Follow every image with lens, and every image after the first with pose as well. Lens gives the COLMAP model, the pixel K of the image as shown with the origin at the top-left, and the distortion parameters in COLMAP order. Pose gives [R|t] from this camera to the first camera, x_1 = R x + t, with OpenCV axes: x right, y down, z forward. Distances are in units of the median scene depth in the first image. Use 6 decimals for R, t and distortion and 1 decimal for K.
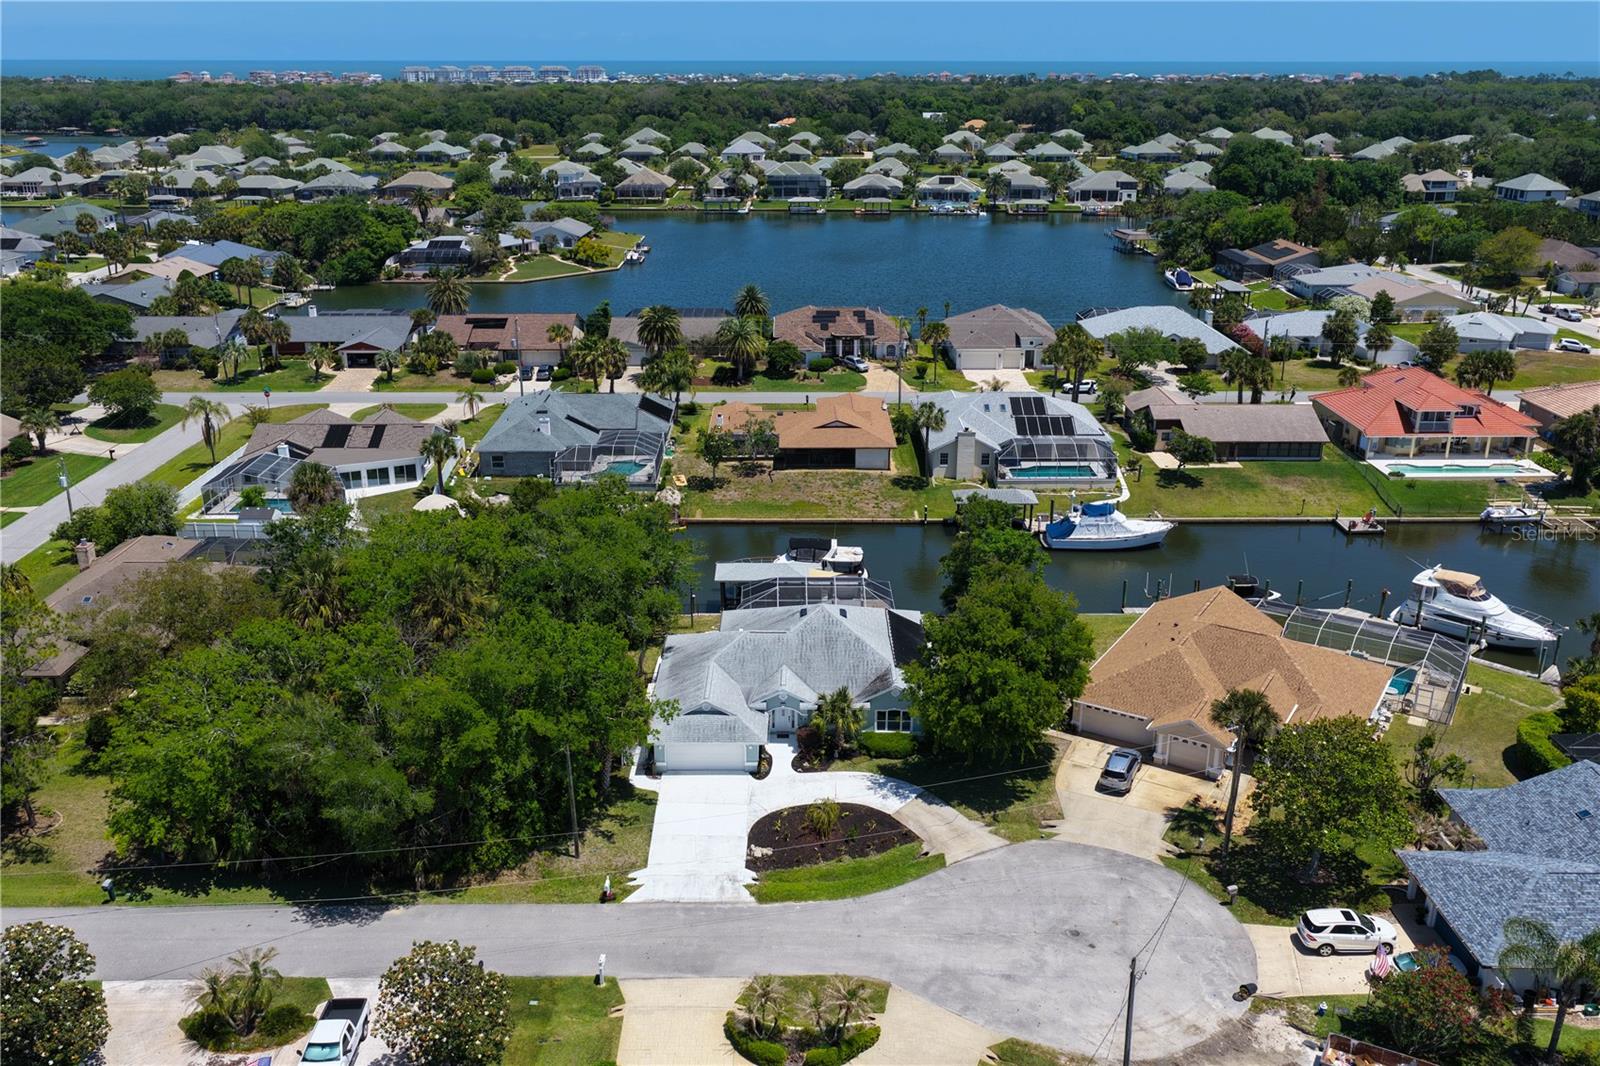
lens RADIAL K [[1337.7, 0, 800.0], [0, 1337.7, 533.0], [0, 0, 1]] dist [-0.002251, 0.014458]
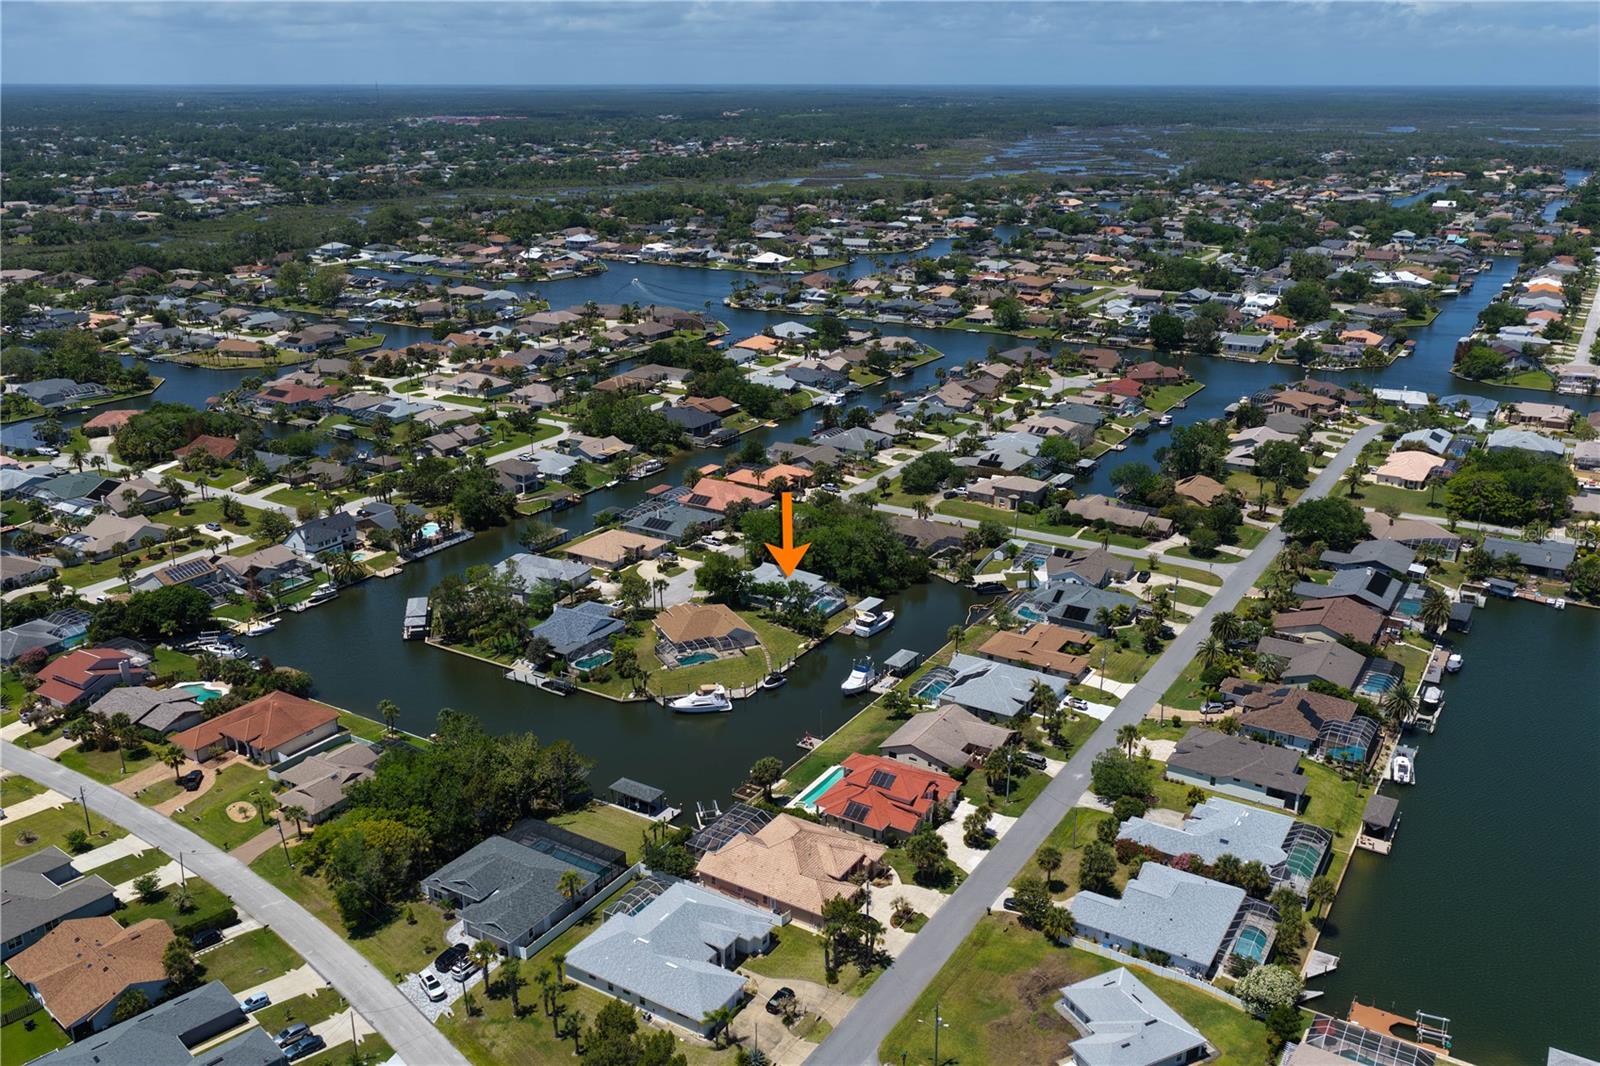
lens RADIAL K [[1337.7, 0, 800.0], [0, 1337.7, 533.0], [0, 0, 1]] dist [-0.002251, 0.014458]
pose [[-0.537122, 0.271574, -0.798591, 1.750134], [-0.283794, 0.833378, 0.474281, -1.076792], [0.794330, 0.481382, -0.370555, 1.469289]]
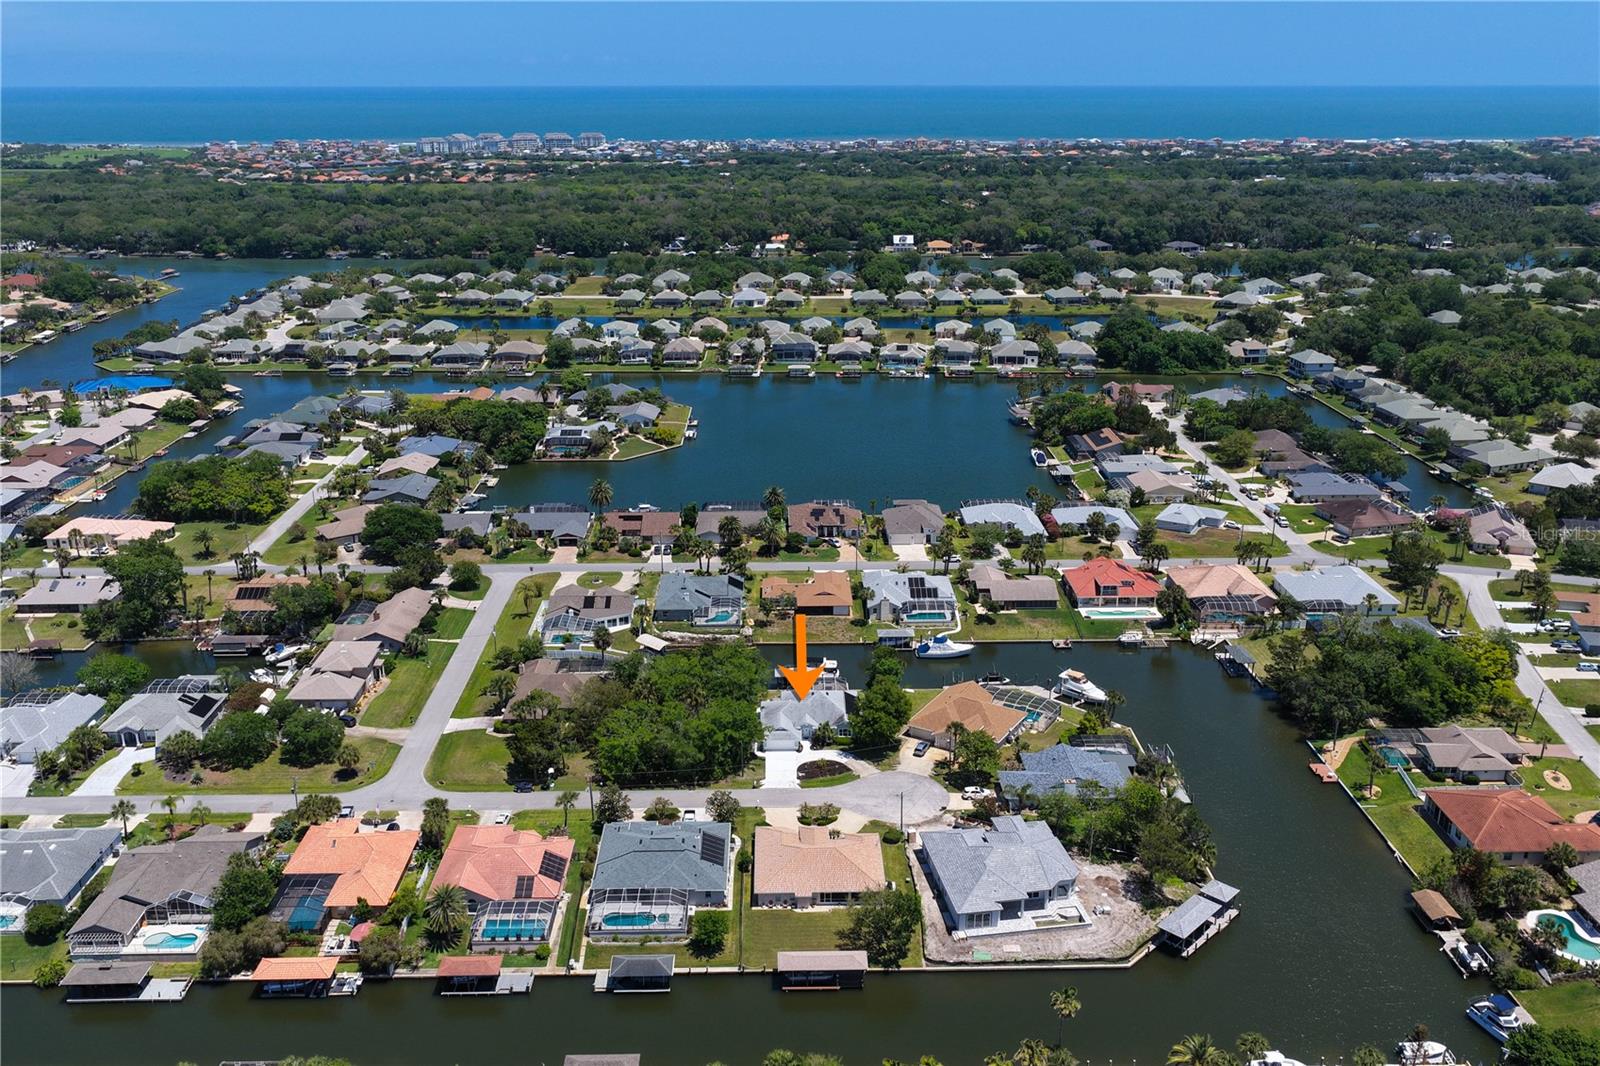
lens RADIAL K [[1356.6, 0, 800.0], [0, 1356.6, 533.0], [0, 0, 1]] dist [0.000179, 0.002763]
pose [[0.999934, -0.005431, 0.010092, -0.033078], [0.005588, 0.999863, -0.015573, -0.149415], [-0.010006, 0.015628, 0.999828, -1.178011]]
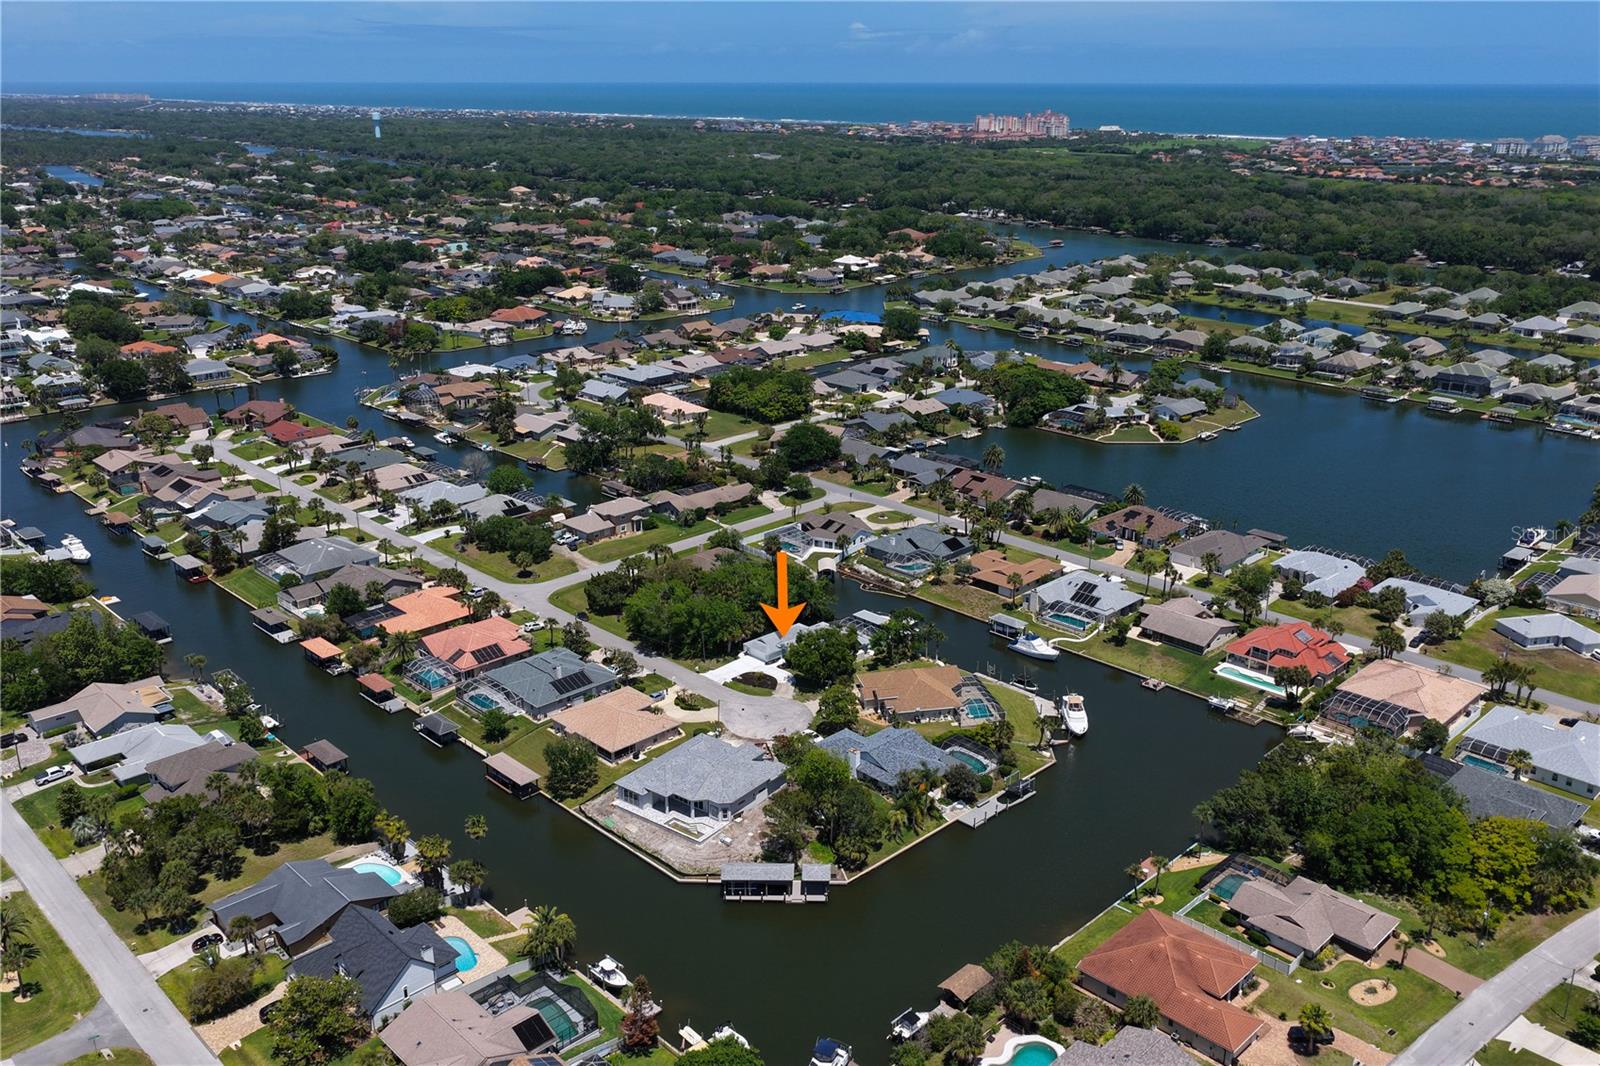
lens RADIAL K [[1337.7, 0, 800.0], [0, 1337.7, 533.0], [0, 0, 1]] dist [-0.002251, 0.014458]
pose [[0.692339, 0.234617, -0.682365, 1.315566], [-0.241769, 0.966427, 0.086983, -0.262643], [0.679864, 0.104753, 0.725818, -0.826830]]
